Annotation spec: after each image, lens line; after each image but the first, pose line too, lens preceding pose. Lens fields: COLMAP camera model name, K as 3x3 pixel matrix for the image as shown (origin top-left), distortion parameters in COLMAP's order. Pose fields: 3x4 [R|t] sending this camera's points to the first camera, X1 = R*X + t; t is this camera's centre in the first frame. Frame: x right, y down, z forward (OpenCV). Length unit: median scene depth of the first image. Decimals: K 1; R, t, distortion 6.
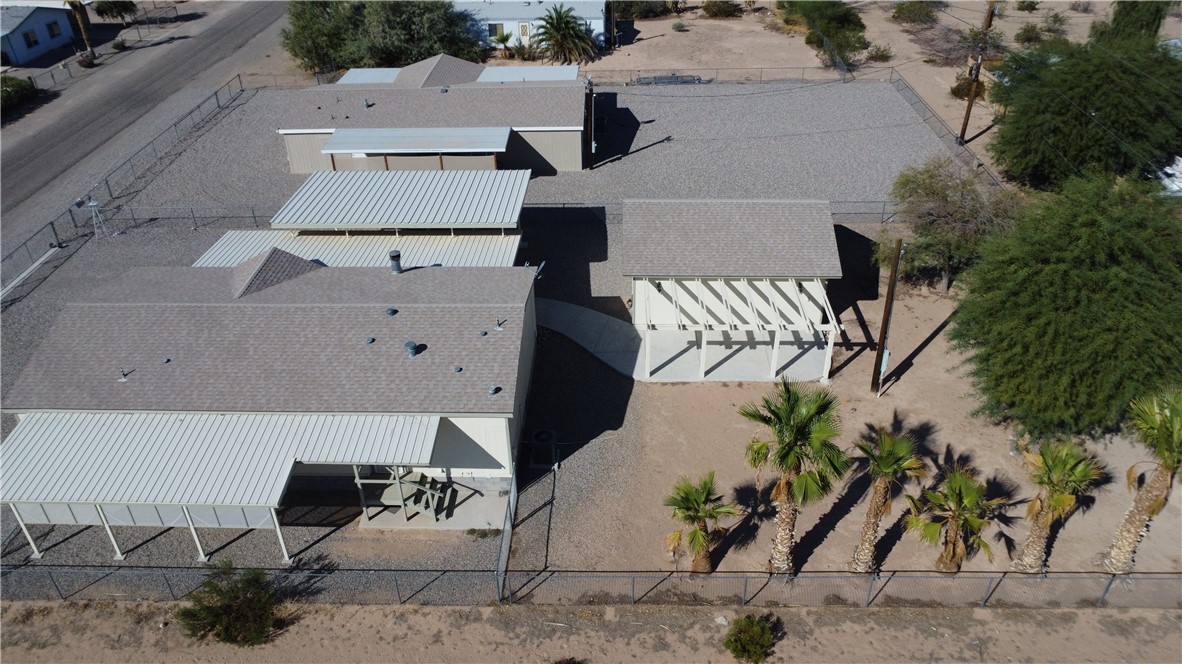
lens RADIAL K [[860.4, 0, 583.7], [0, 860.4, 335.7], [0, 0, 1]] dist [-0.030820, -0.004657]
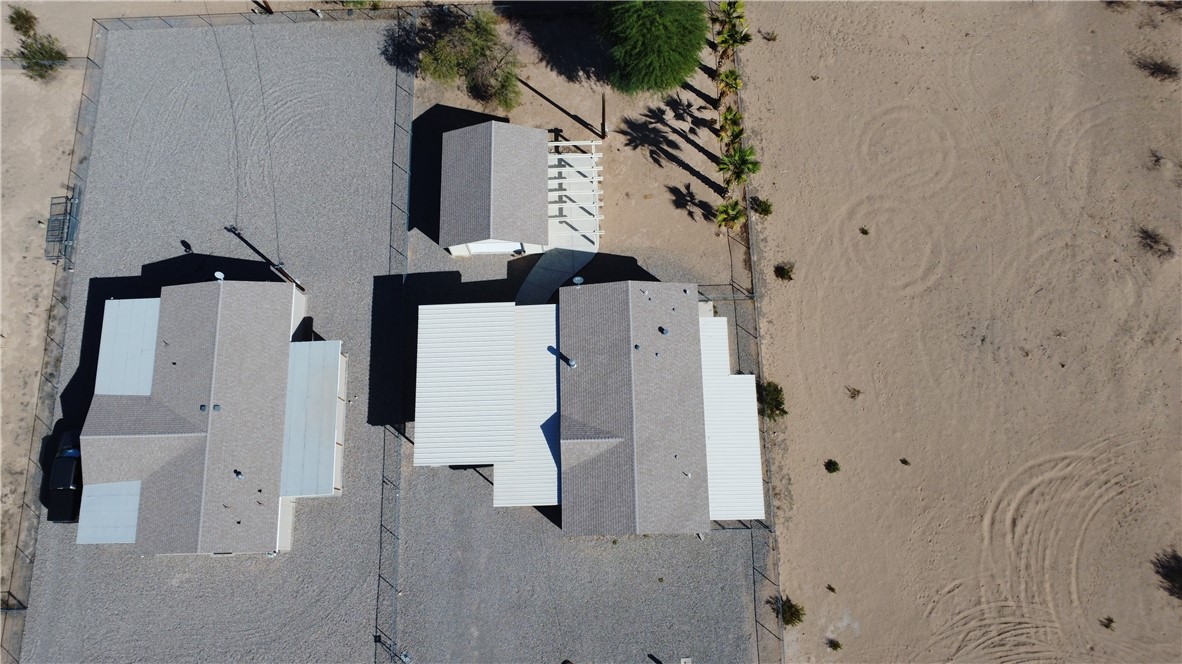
lens RADIAL K [[860.4, 0, 583.7], [0, 860.4, 335.7], [0, 0, 1]] dist [-0.030820, -0.004657]
pose [[-0.056408, -0.961361, 0.269449, -0.743321], [0.560760, 0.192784, 0.805222, -1.724757], [-0.826055, 0.196517, 0.528218, 0.092846]]
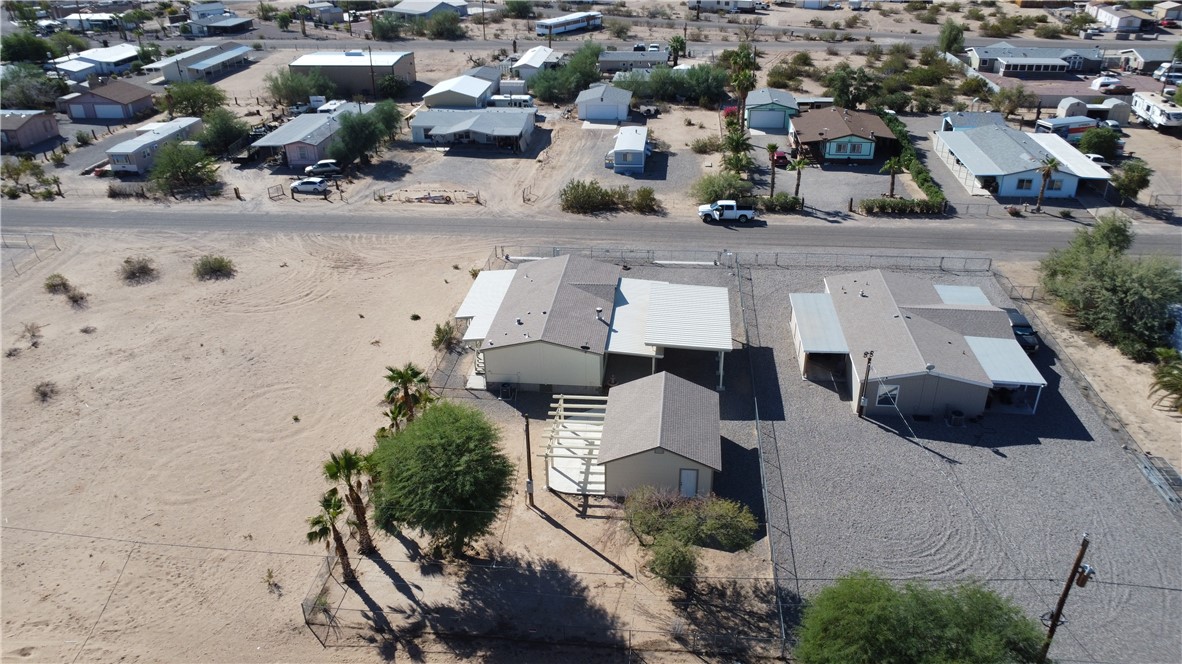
lens RADIAL K [[844.5, 0, 596.1], [0, 844.5, 332.2], [0, 0, 1]] dist [-0.003179, -0.031847]
pose [[-0.066970, 0.481686, -0.873781, 1.874637], [-0.530979, 0.724233, 0.439941, -1.124314], [0.844735, 0.493422, 0.207263, 0.713939]]
